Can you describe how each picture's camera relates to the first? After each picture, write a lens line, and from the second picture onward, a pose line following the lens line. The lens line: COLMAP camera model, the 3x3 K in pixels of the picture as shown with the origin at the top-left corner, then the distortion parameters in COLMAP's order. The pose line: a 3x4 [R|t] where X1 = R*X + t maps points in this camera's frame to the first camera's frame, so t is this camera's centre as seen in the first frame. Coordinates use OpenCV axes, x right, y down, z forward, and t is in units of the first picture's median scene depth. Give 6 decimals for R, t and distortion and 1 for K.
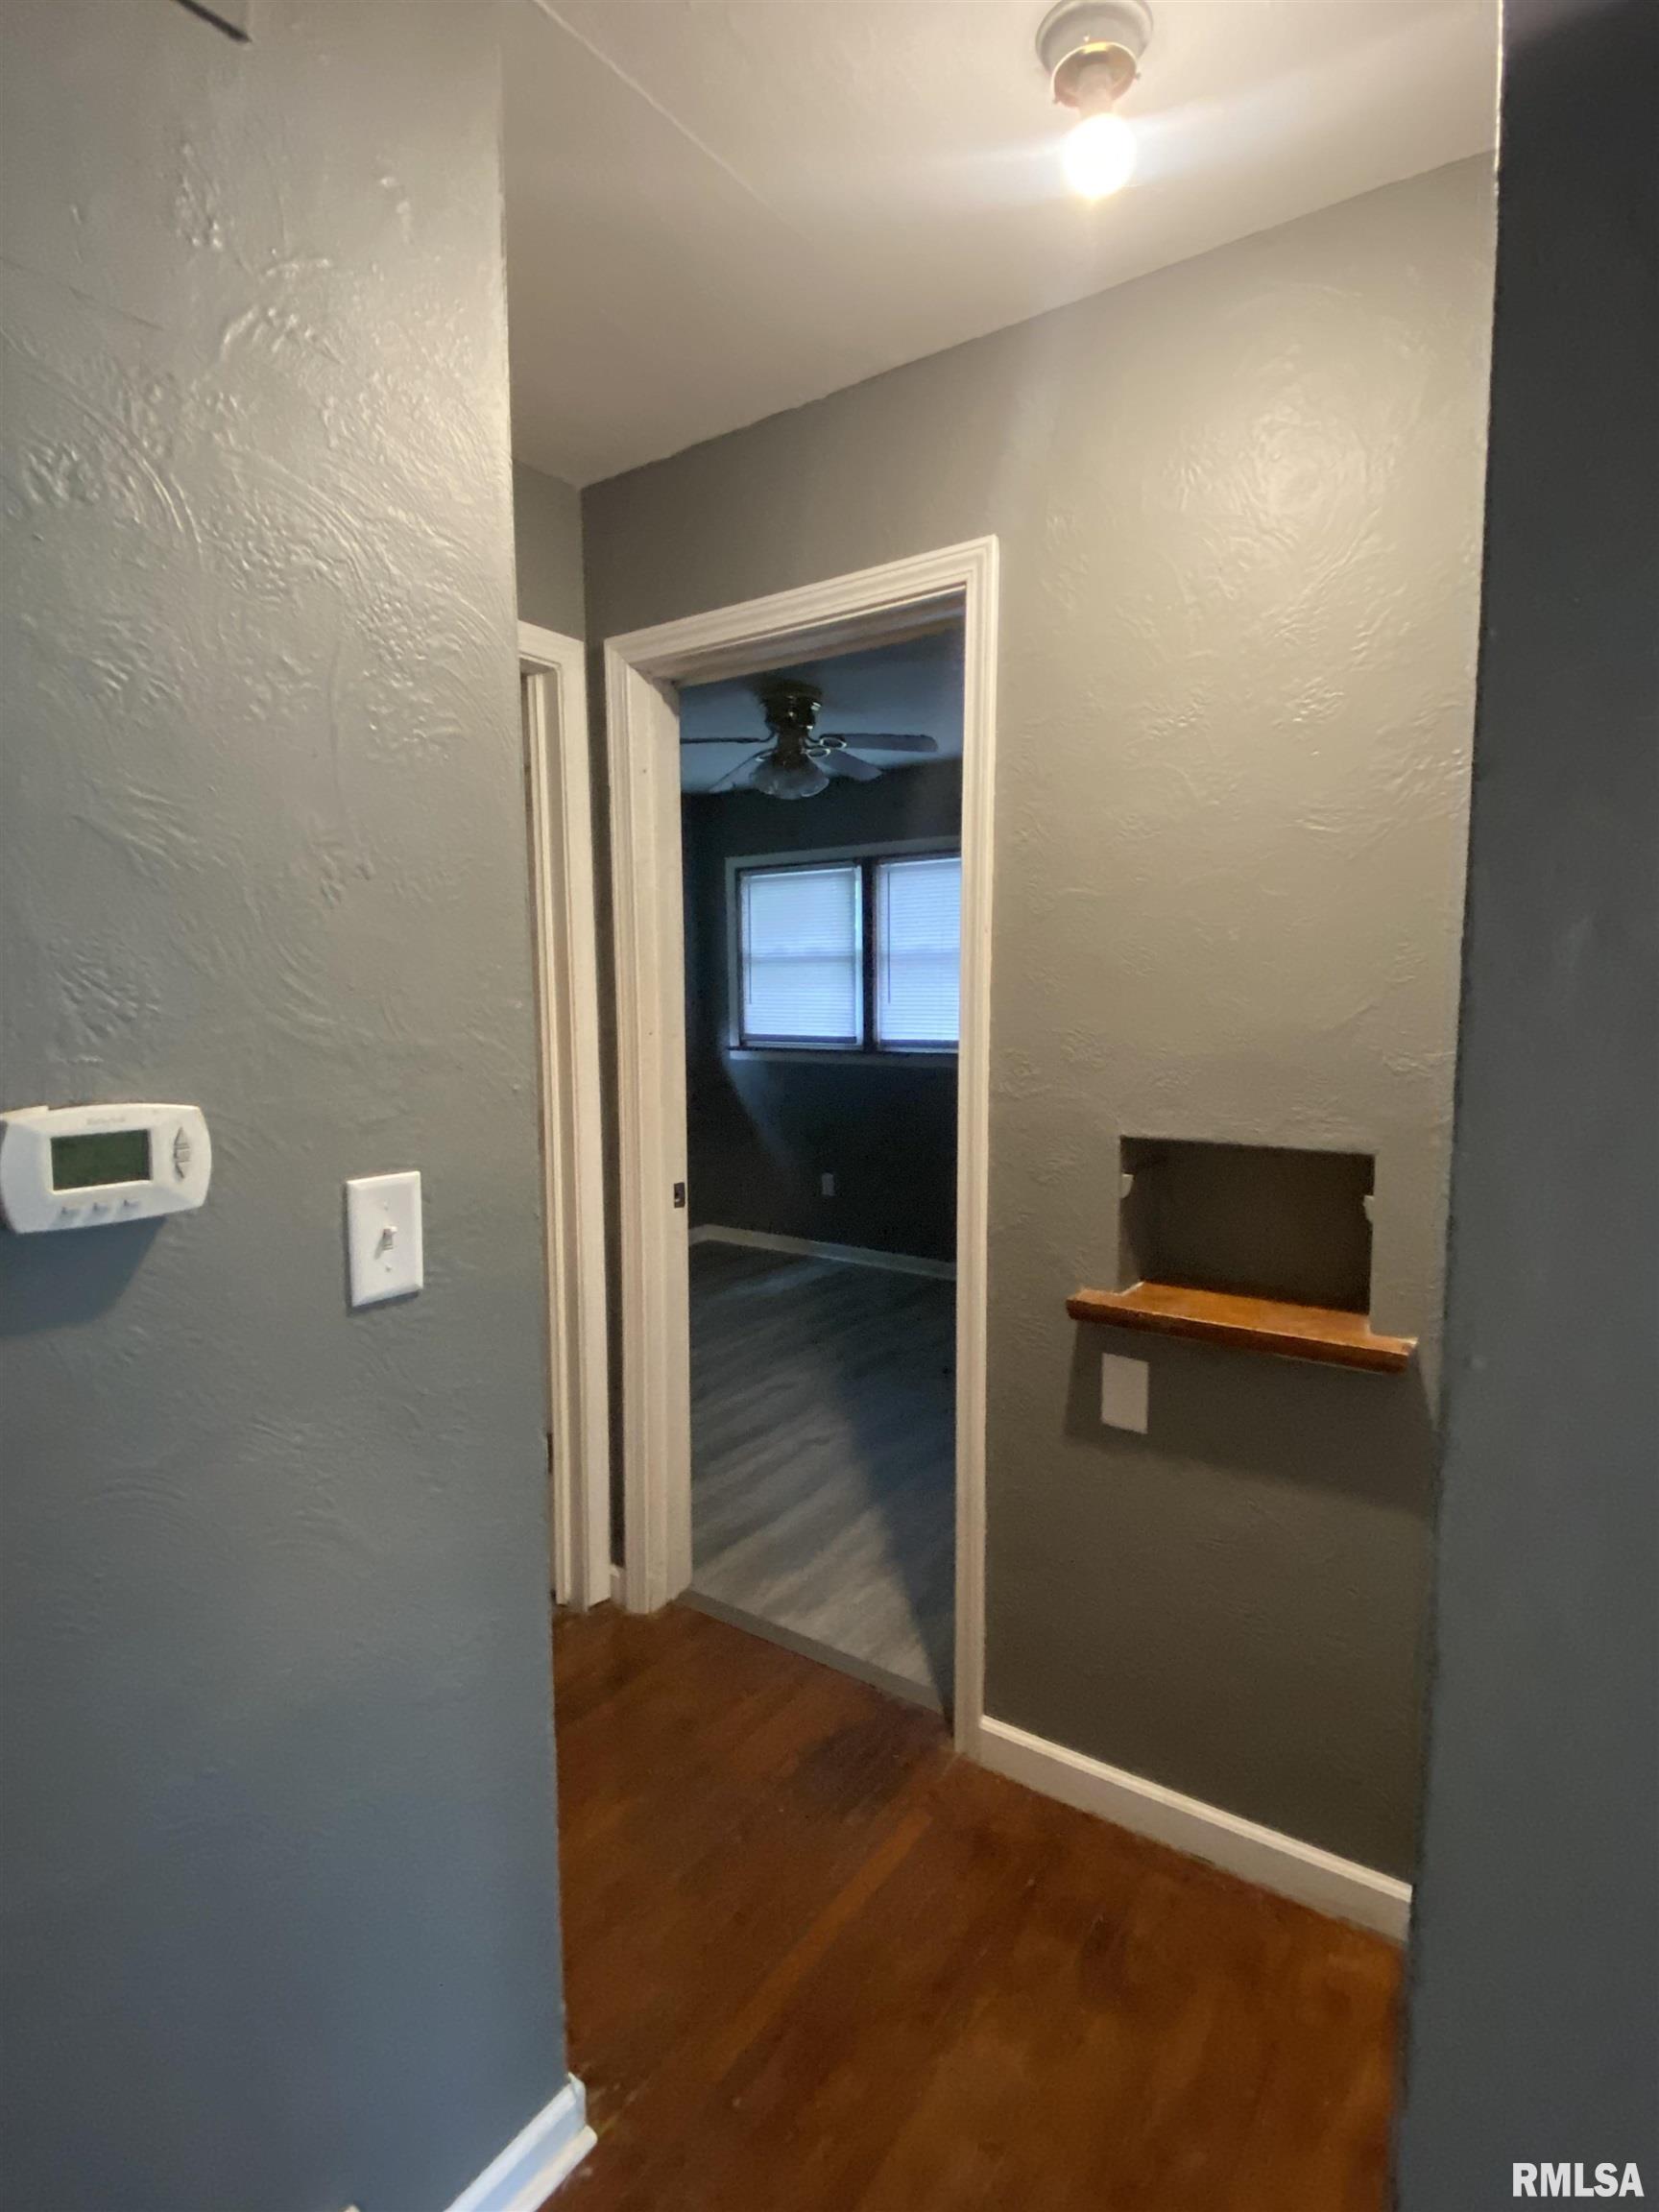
lens RADIAL K [[1072.7, 0, 833.2], [0, 1072.7, 1093.4], [0, 0, 1]] dist [-0.005120, -0.006233]
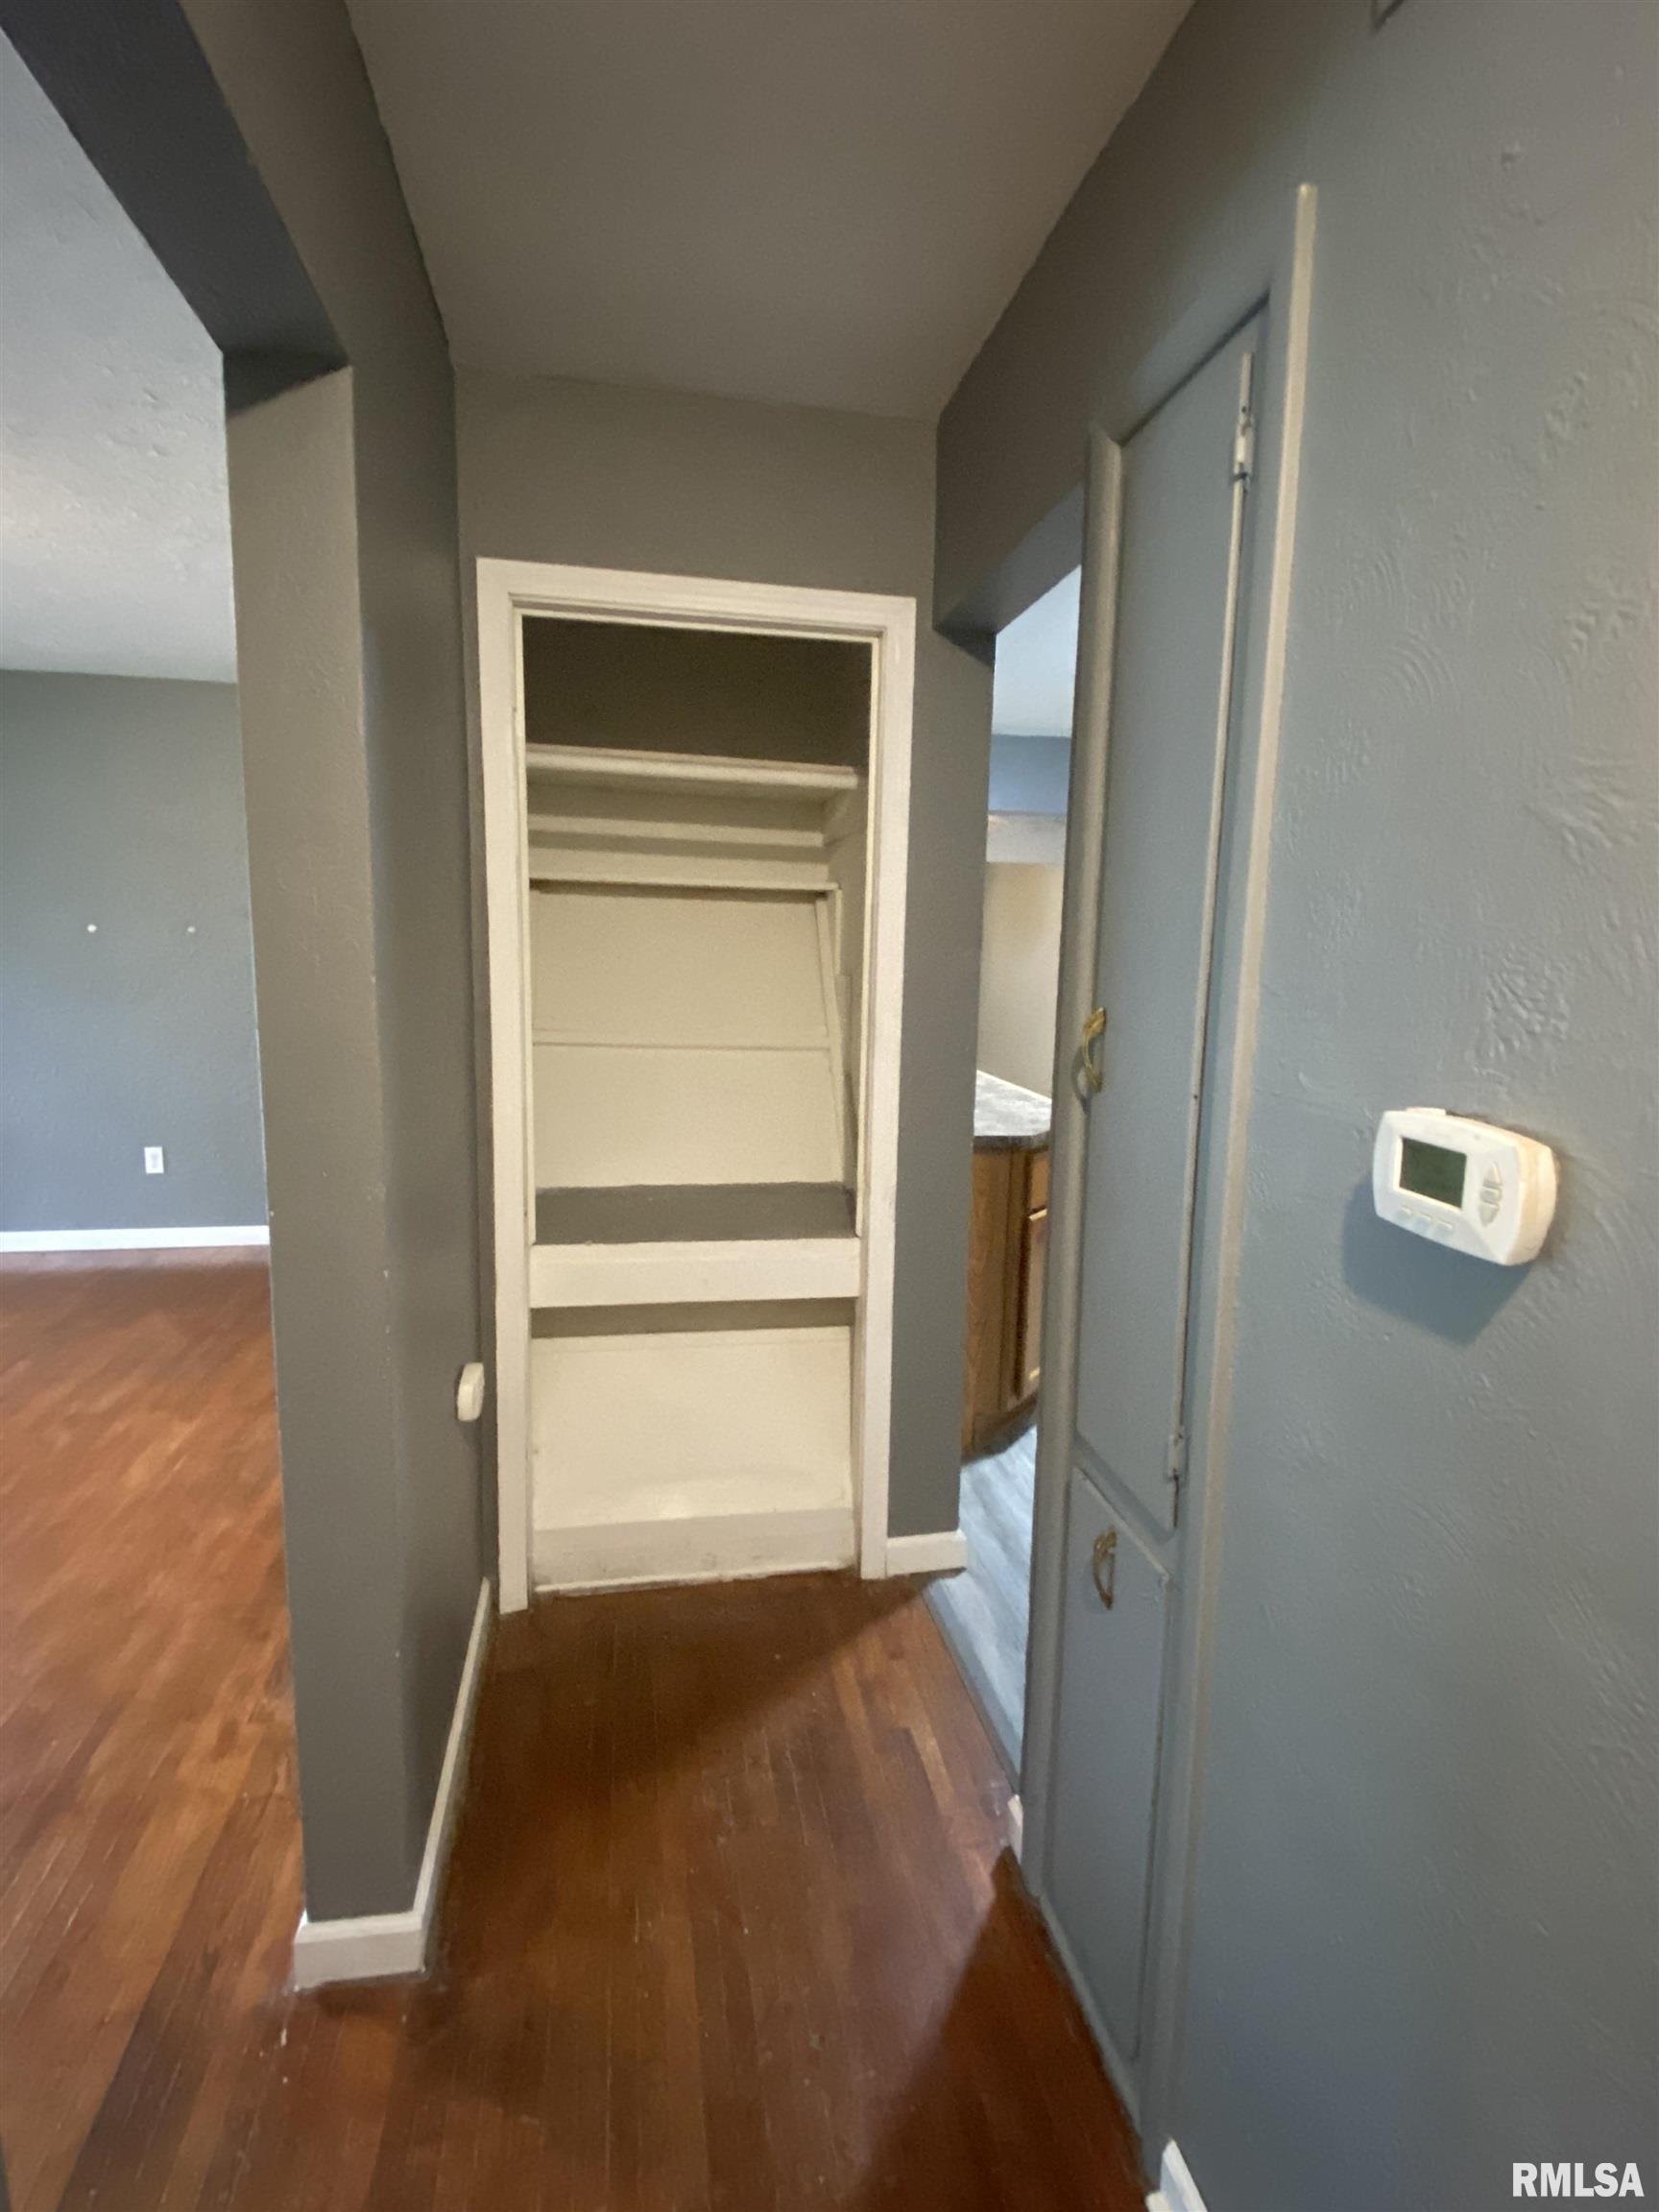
lens RADIAL K [[1072.7, 0, 843.8], [0, 1072.7, 1102.6], [0, 0, 1]] dist [-0.005120, -0.006233]
pose [[-0.685929, 0.088022, -0.722325, 0.348522], [-0.100316, 0.971740, 0.213677, -0.145038], [0.720721, 0.219027, -0.657715, 1.185864]]
